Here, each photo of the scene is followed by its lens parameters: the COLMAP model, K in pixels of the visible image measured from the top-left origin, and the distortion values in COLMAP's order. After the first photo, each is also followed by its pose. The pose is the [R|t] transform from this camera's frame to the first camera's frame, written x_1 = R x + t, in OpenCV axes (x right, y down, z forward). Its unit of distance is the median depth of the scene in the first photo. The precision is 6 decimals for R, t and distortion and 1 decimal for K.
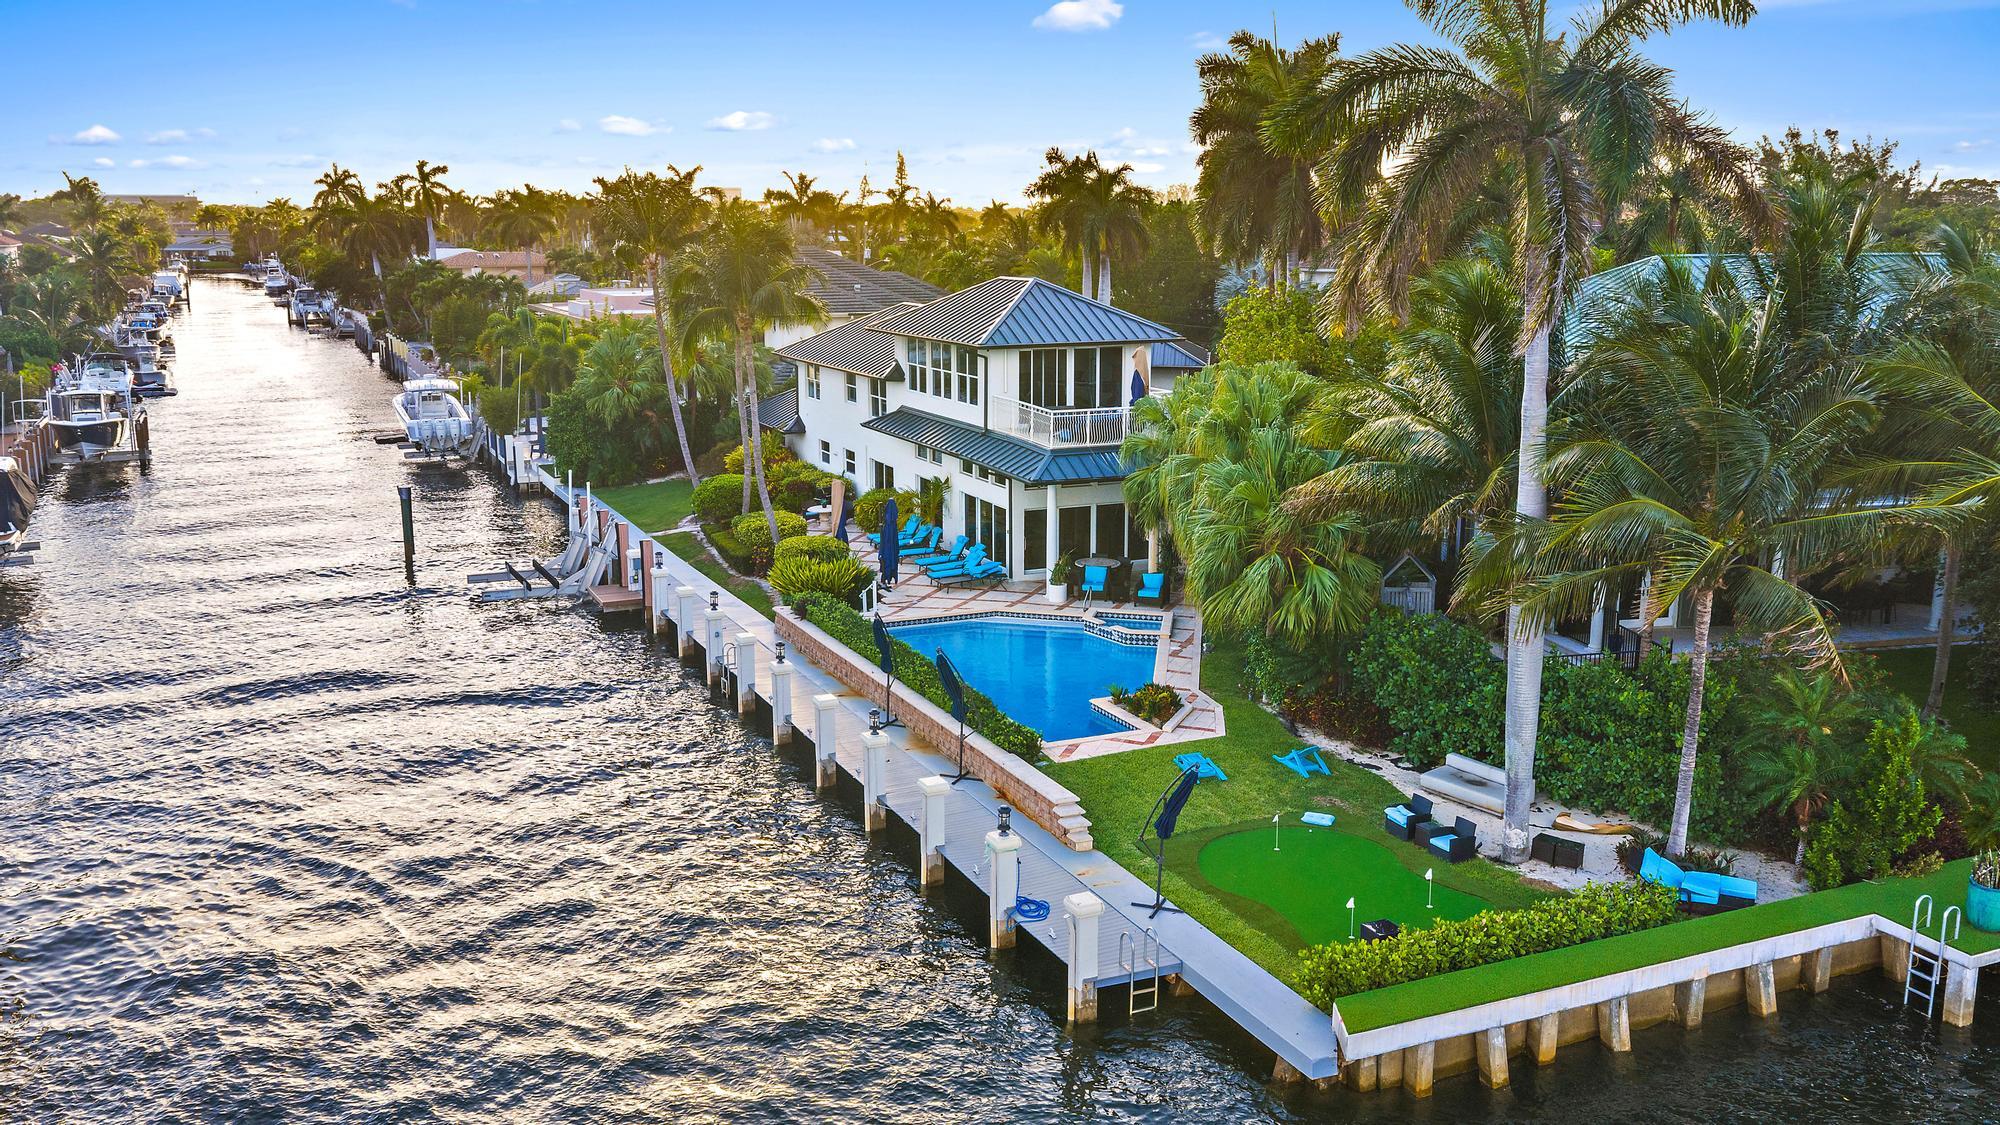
lens RADIAL K [[1682.9, 0, 1007.4], [0, 1682.9, 563.6], [0, 0, 1]] dist [0.007647, 0.003287]
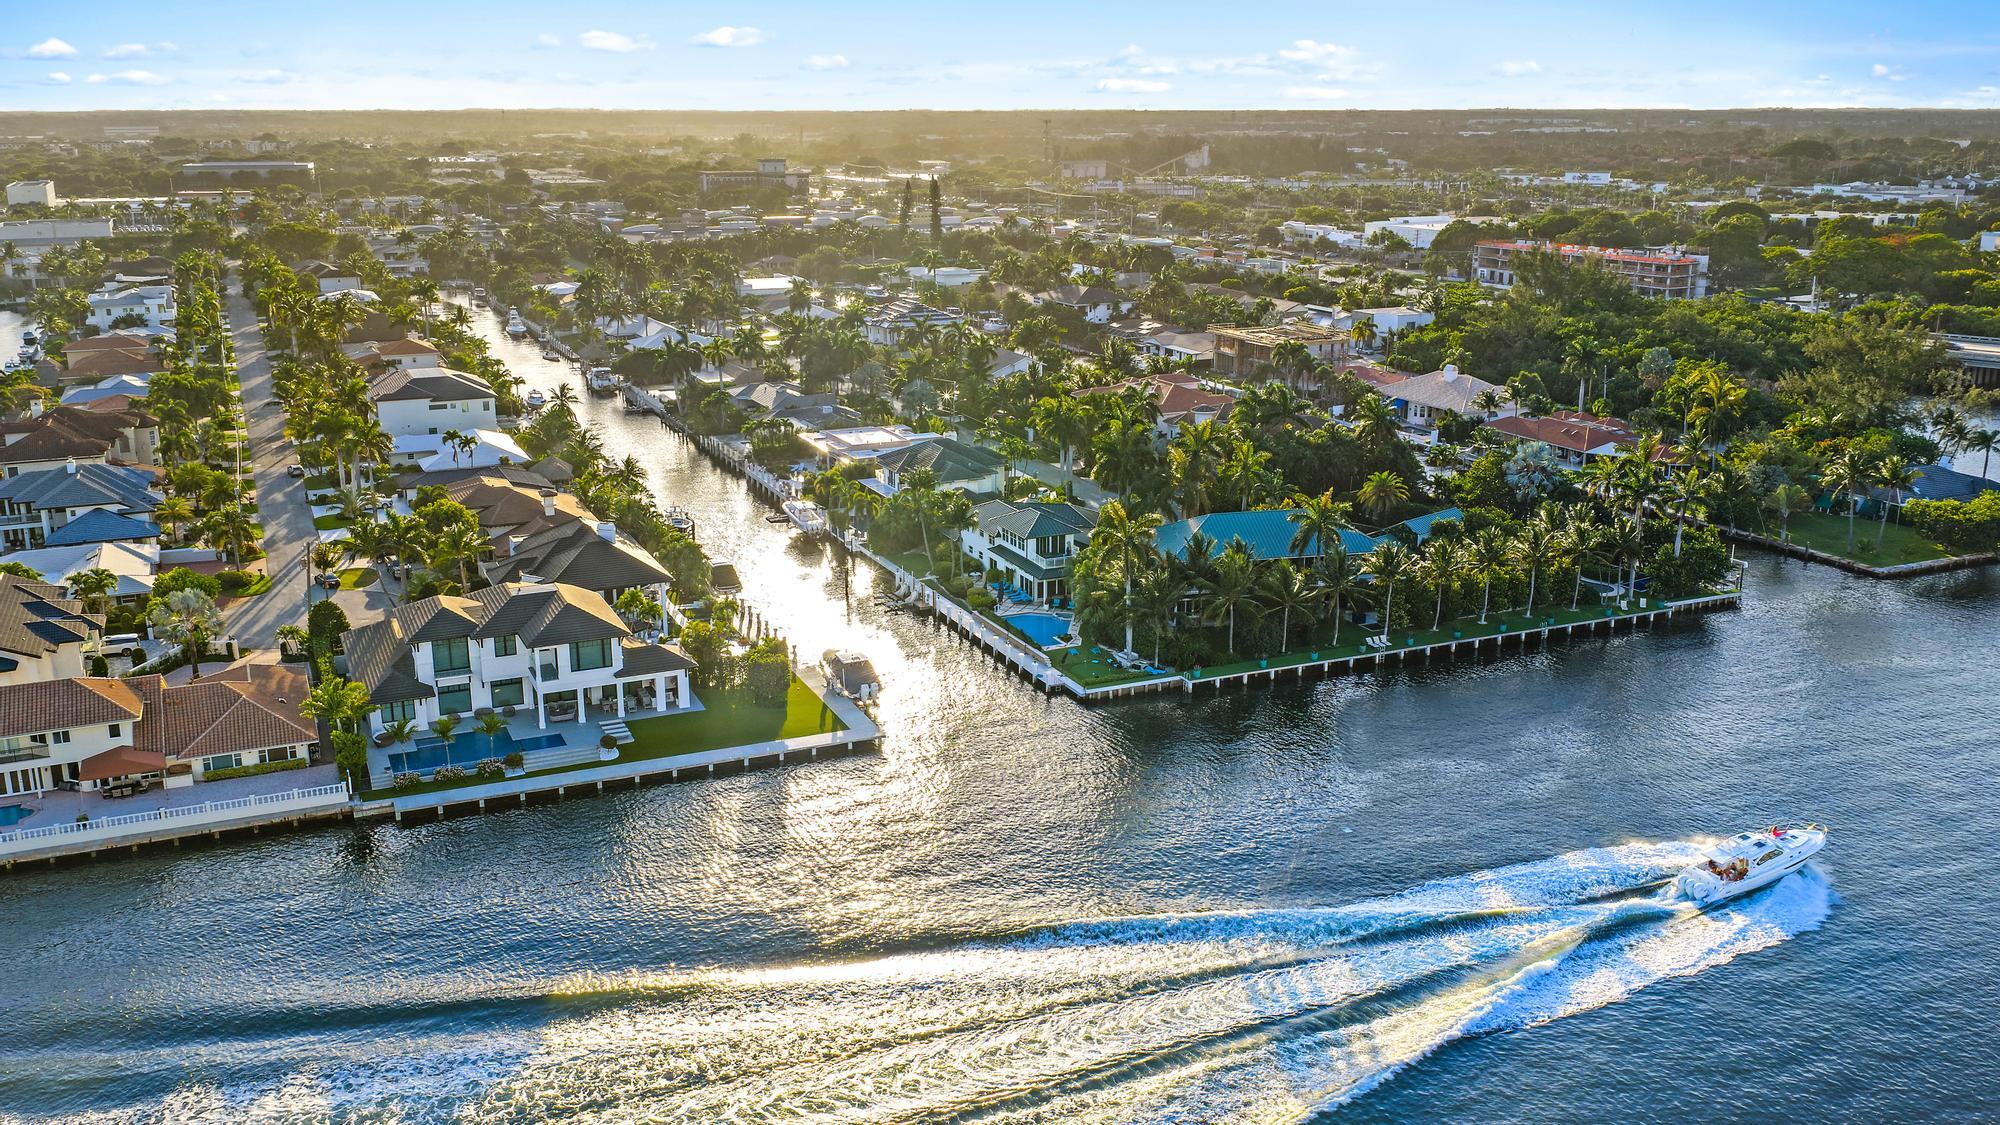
lens RADIAL K [[1682.9, 0, 995.0], [0, 1682.9, 561.2], [0, 0, 1]] dist [0.007647, 0.003287]
pose [[0.999927, 0.008256, -0.008813, -0.052193], [-0.007770, 0.998521, 0.053813, -0.284780], [0.009244, -0.053740, 0.998512, -2.737750]]
